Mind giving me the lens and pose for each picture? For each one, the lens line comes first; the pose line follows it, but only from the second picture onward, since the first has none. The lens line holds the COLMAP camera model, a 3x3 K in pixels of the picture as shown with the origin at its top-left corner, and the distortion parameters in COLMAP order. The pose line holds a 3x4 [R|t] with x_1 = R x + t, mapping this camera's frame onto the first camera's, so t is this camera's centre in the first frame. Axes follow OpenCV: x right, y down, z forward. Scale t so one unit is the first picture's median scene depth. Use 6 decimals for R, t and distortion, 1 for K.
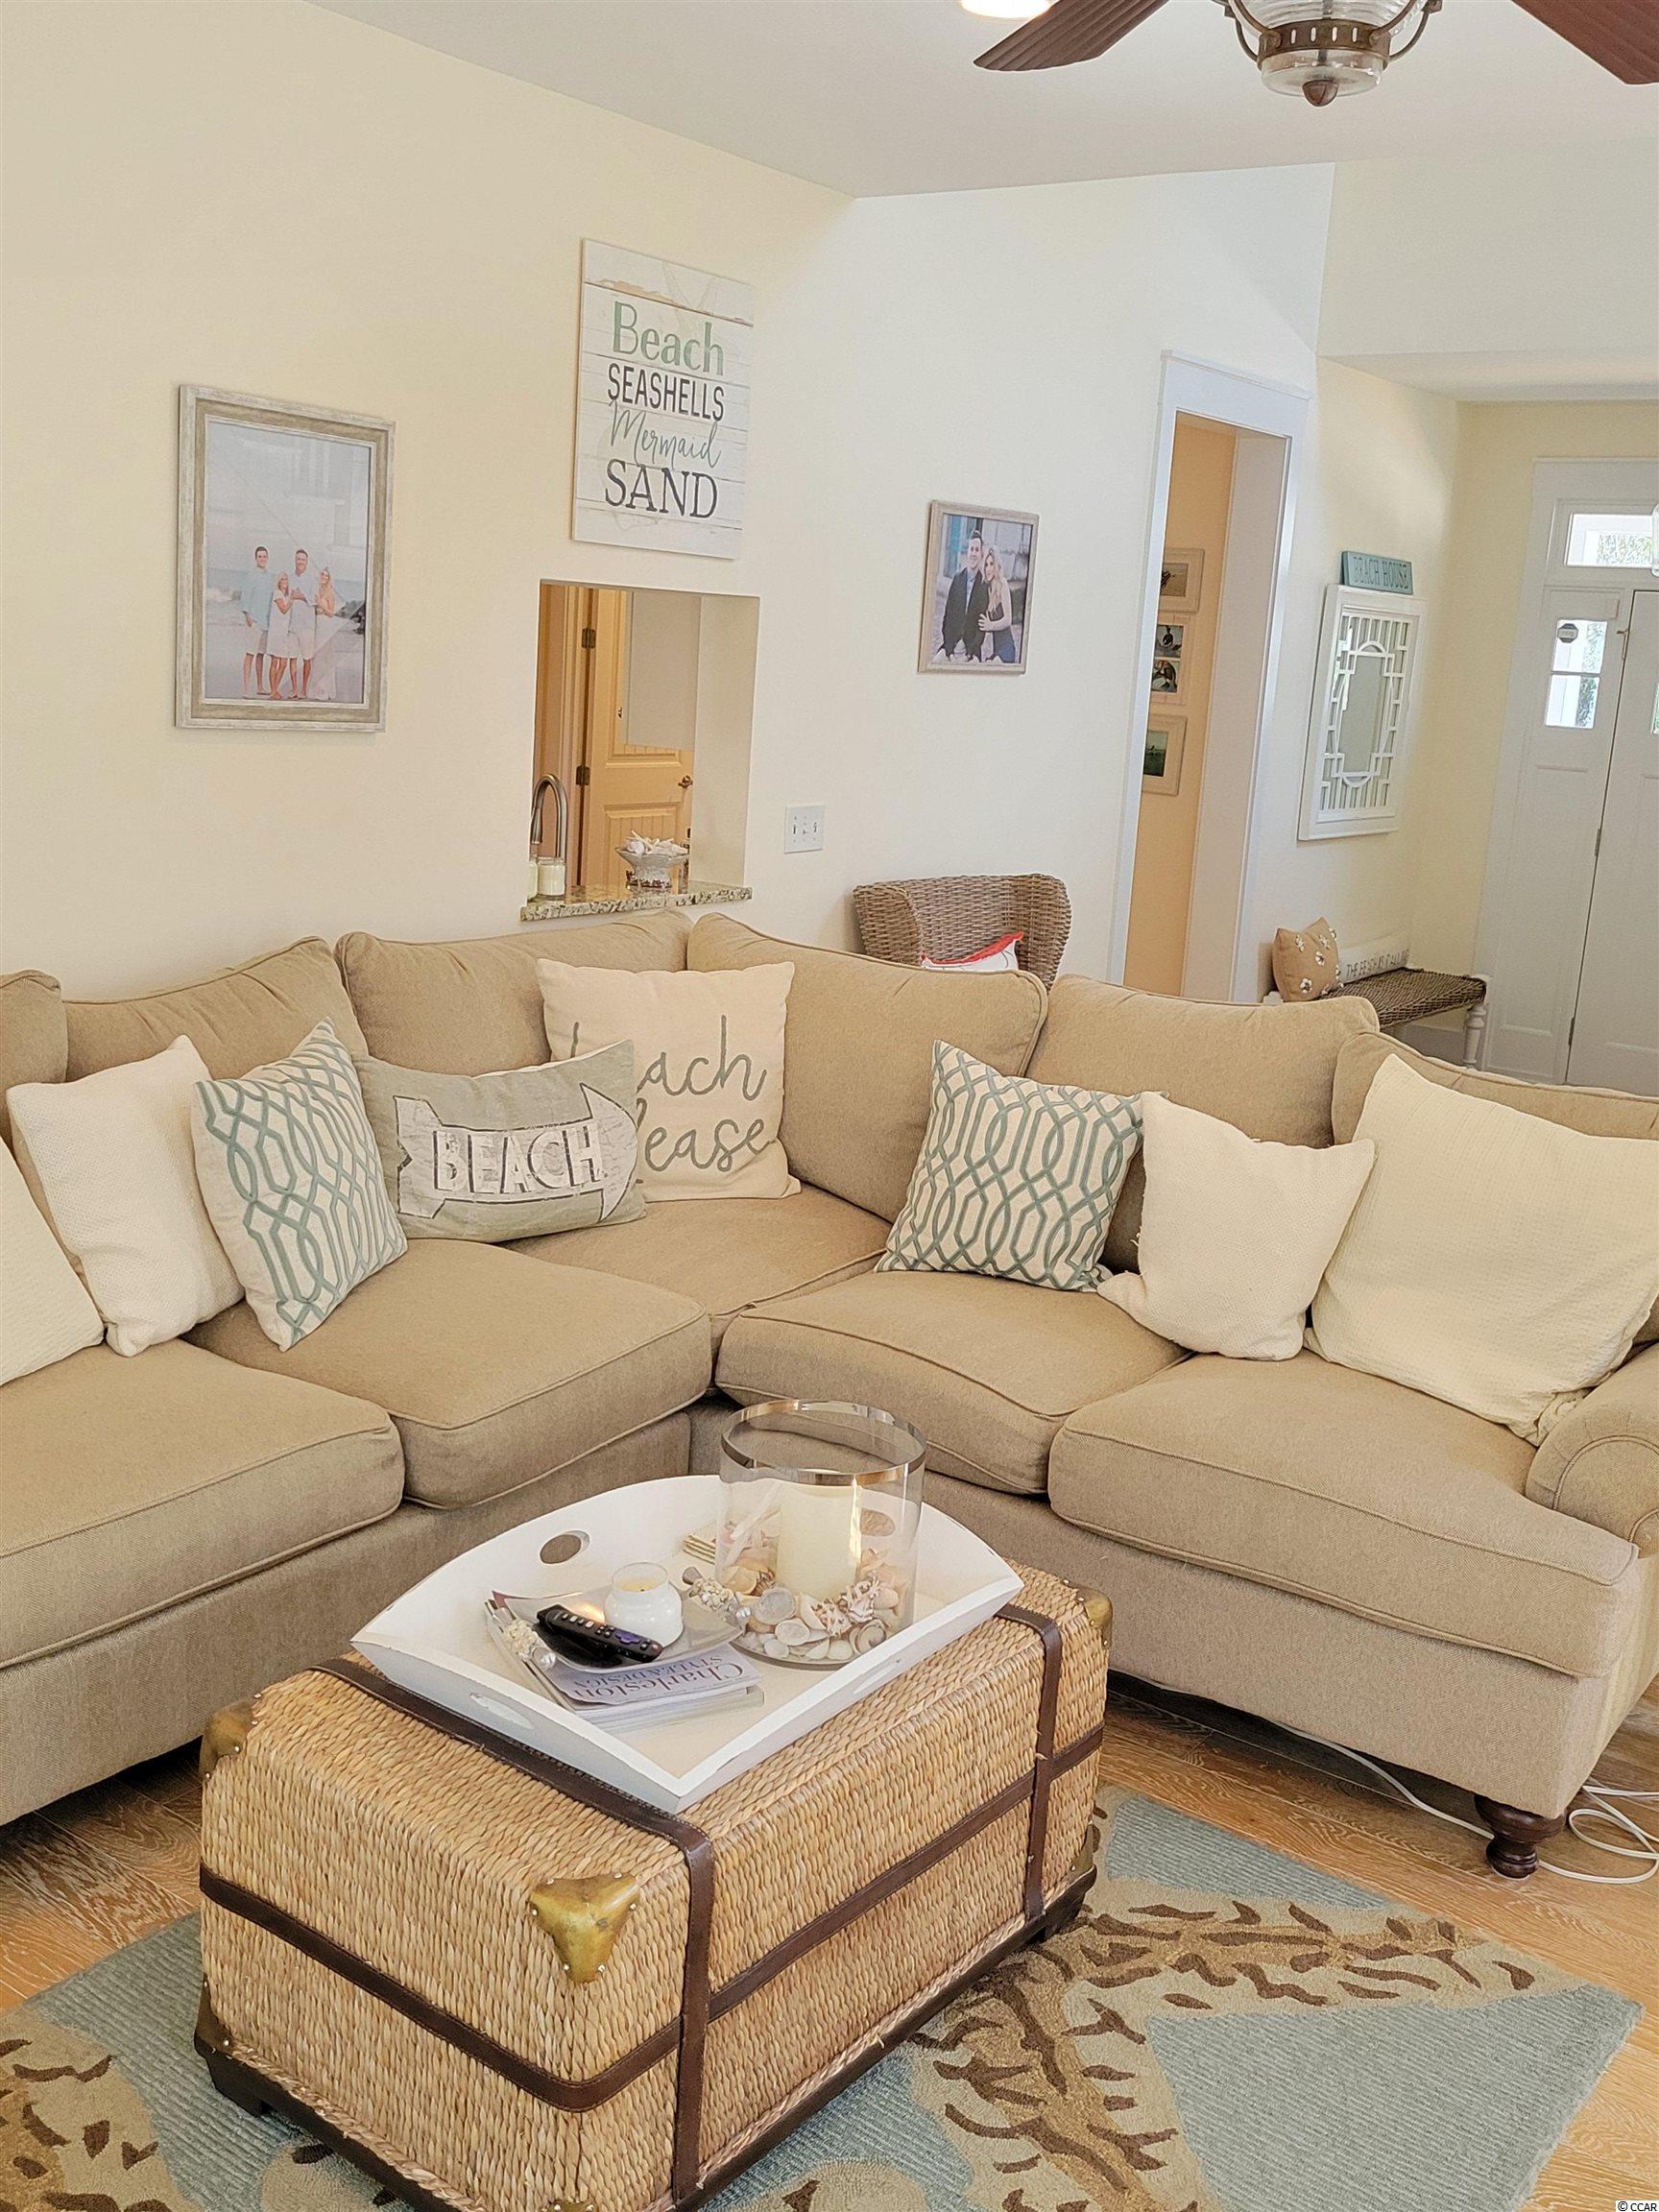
lens RADIAL K [[2179.3, 0, 819.7], [0, 2179.3, 1106.5], [0, 0, 1]] dist [0.049266, 0.000000]
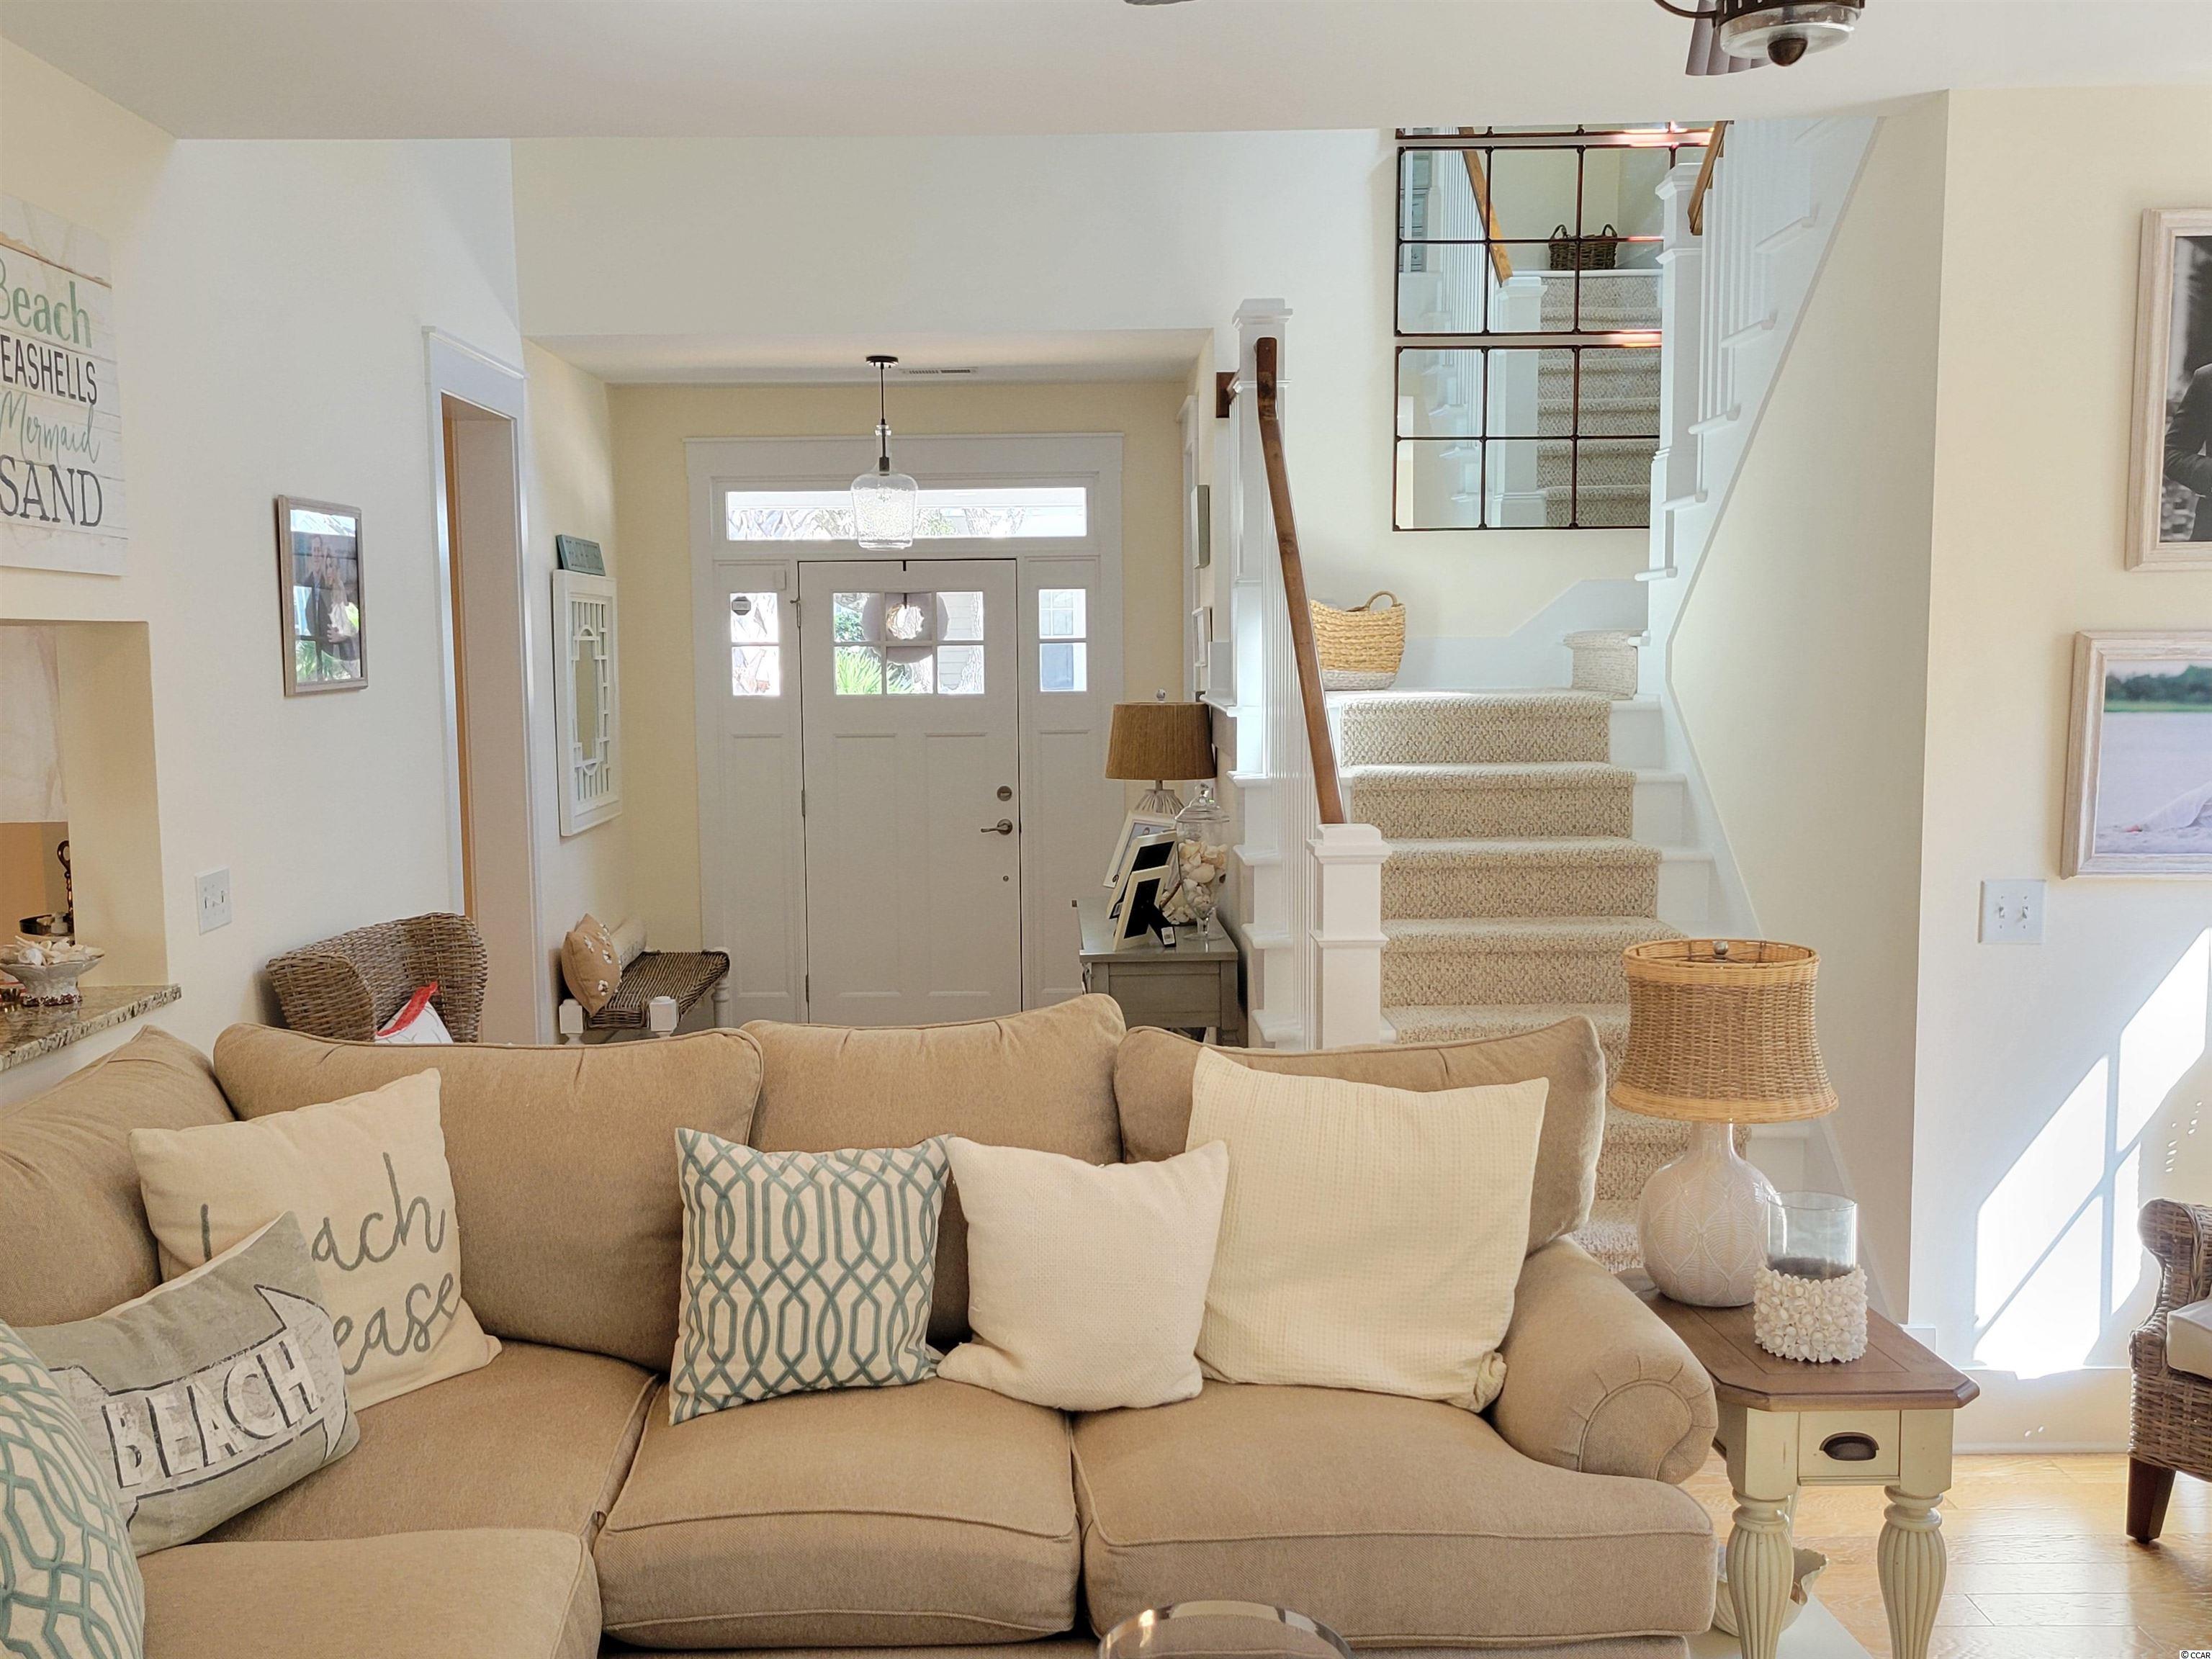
lens RADIAL K [[2179.3, 0, 1114.9], [0, 2179.3, 903.1], [0, 0, 1]] dist [0.049266, 0.000000]
pose [[0.807401, -0.142446, 0.572549, -0.273076], [0.186222, 0.982339, -0.018209, -0.067607], [-0.559844, 0.121323, 0.819668, 0.207330]]
